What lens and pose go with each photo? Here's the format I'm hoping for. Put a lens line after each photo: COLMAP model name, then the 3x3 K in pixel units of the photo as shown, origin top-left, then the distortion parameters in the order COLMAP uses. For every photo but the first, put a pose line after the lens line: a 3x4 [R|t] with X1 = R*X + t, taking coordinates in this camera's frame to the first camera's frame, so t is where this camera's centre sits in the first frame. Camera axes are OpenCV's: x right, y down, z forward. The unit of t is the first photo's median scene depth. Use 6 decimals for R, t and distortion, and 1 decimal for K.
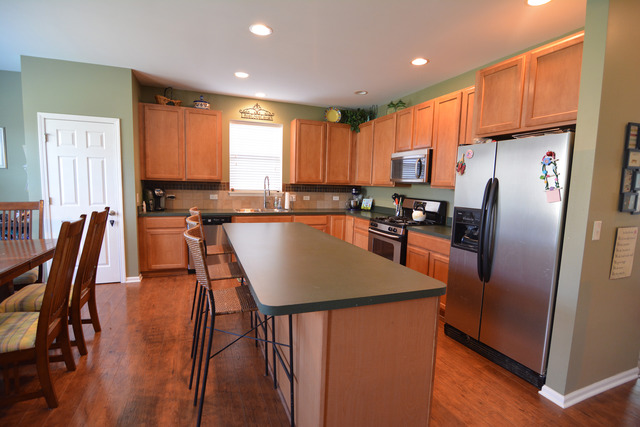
lens RADIAL K [[308.2, 0, 317.2], [0, 308.2, 215.3], [0, 0, 1]] dist [-0.017424, -0.002647]
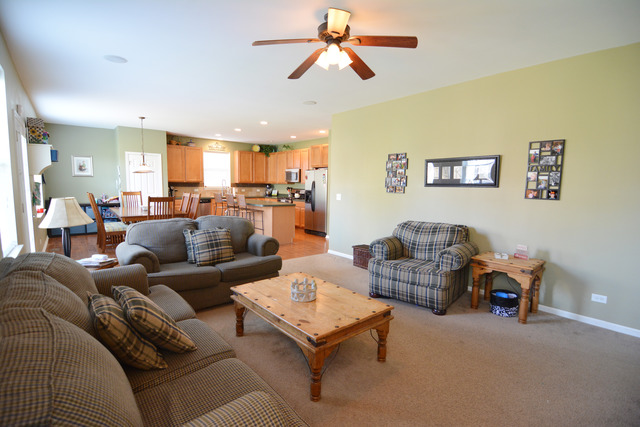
lens RADIAL K [[308.2, 0, 319.2], [0, 308.2, 215.9], [0, 0, 1]] dist [-0.017424, -0.002647]
pose [[0.946473, -0.043694, 0.319812, -0.229382], [0.041253, 0.999045, 0.014406, 0.104932], [-0.320136, -0.000442, 0.947372, -1.075298]]
